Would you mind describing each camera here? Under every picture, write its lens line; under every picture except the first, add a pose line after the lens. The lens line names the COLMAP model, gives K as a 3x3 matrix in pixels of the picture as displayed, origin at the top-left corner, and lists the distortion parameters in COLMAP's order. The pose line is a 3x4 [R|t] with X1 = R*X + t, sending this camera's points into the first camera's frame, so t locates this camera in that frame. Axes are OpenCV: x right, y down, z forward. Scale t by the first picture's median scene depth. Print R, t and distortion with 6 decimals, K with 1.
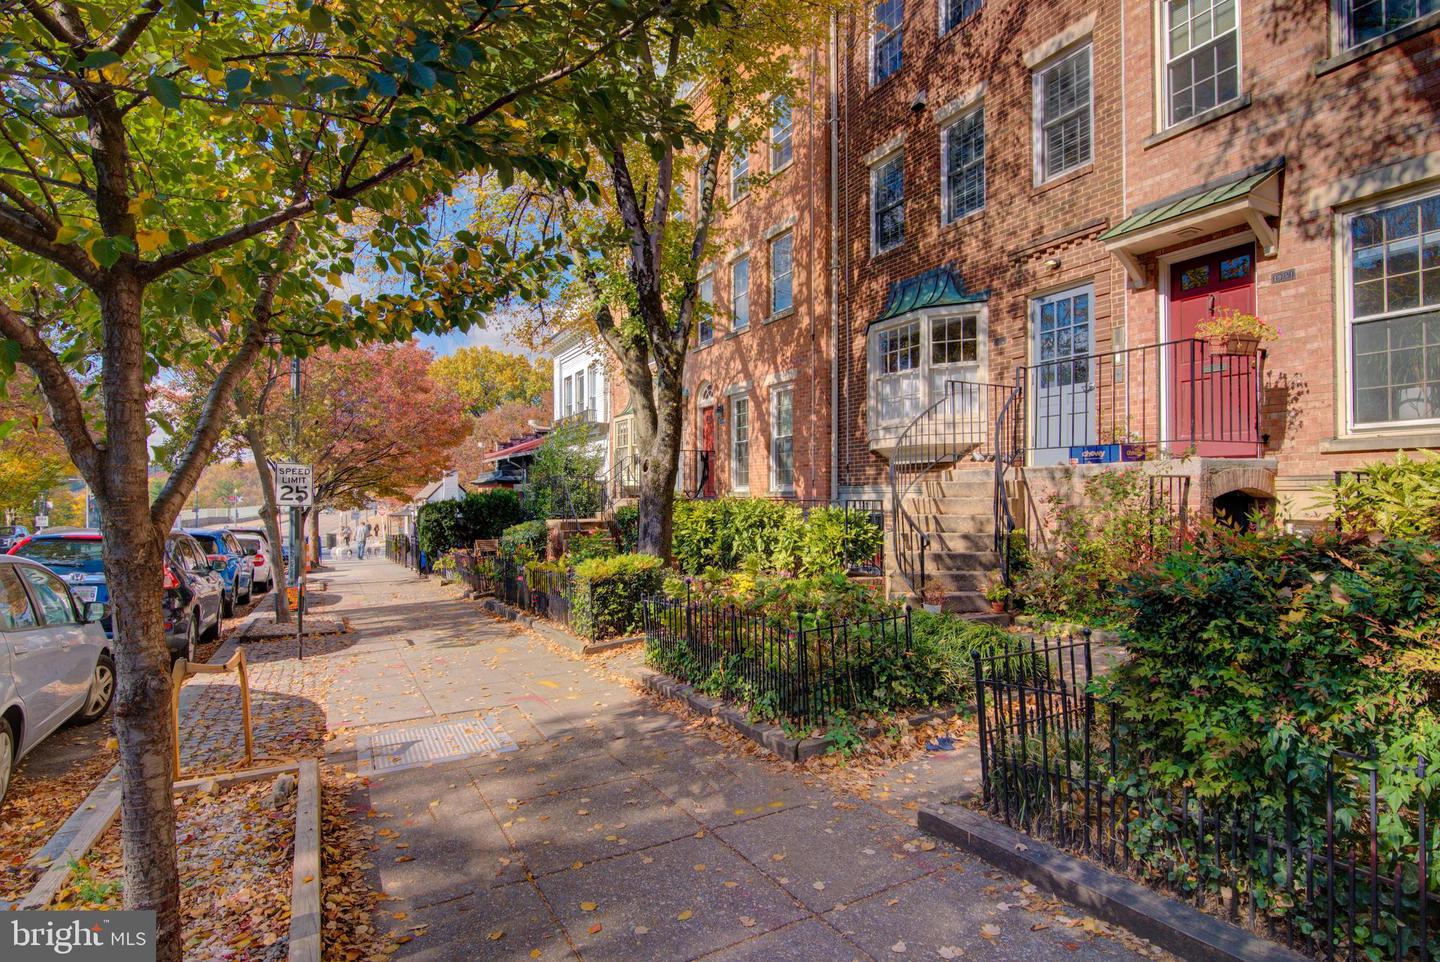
lens RADIAL K [[759.1, 0, 726.5], [0, 759.1, 485.7], [0, 0, 1]] dist [0.003426, 0.005710]
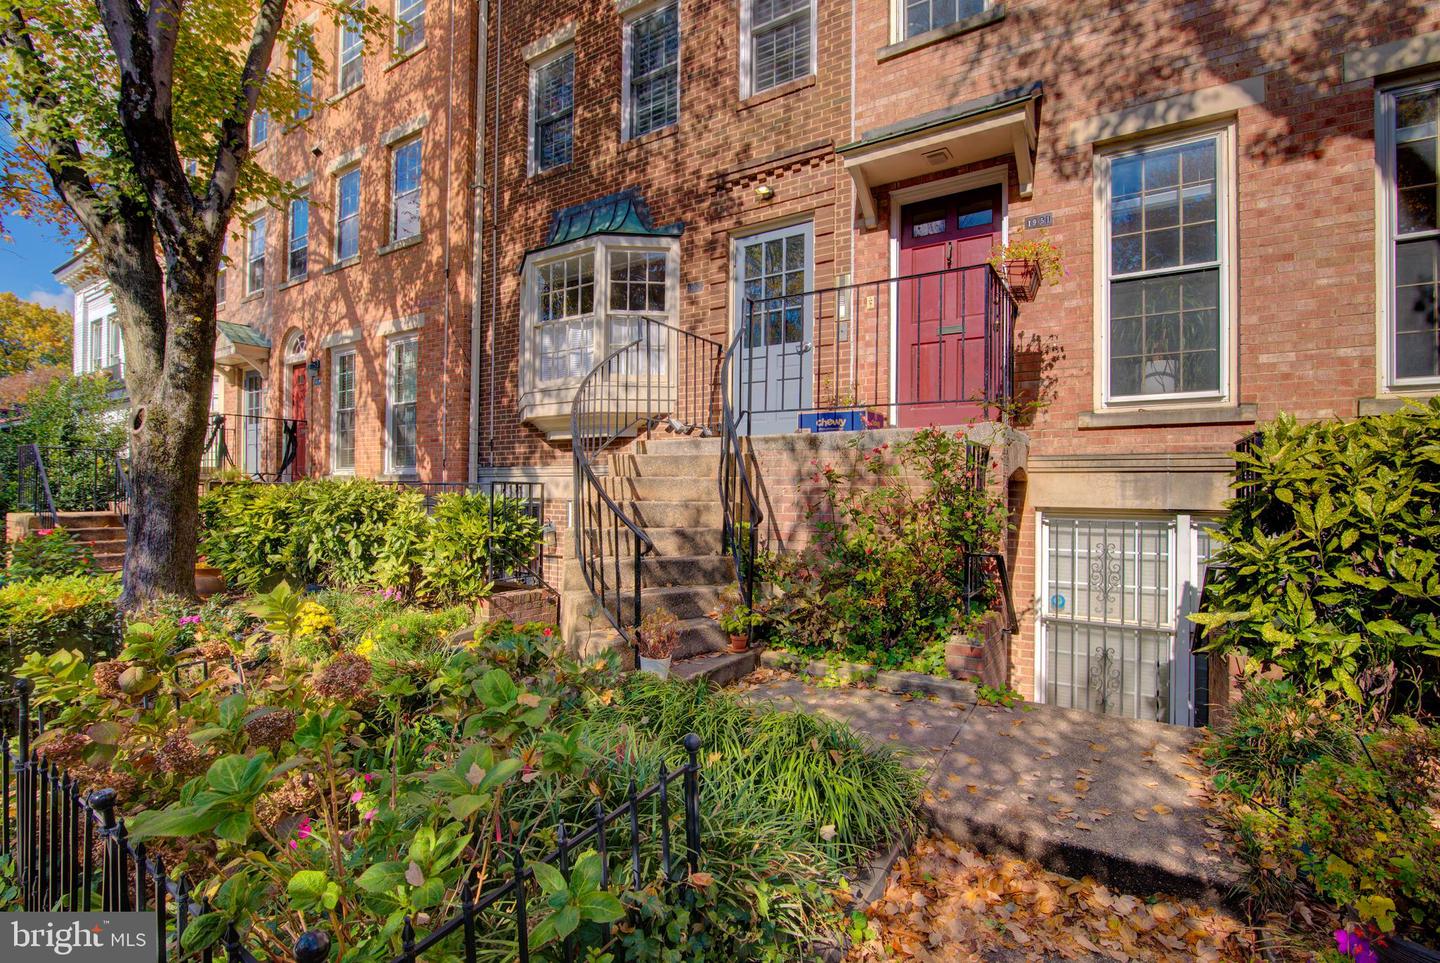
lens RADIAL K [[659.9, 0, 720.0], [0, 659.9, 490.2], [0, 0, 1]] dist [-0.020232, 0.001975]
pose [[0.876095, 0.013903, 0.481938, 0.049596], [-0.018100, 0.999828, 0.004059, 0.019693], [-0.481799, -0.012279, 0.876196, 0.360168]]
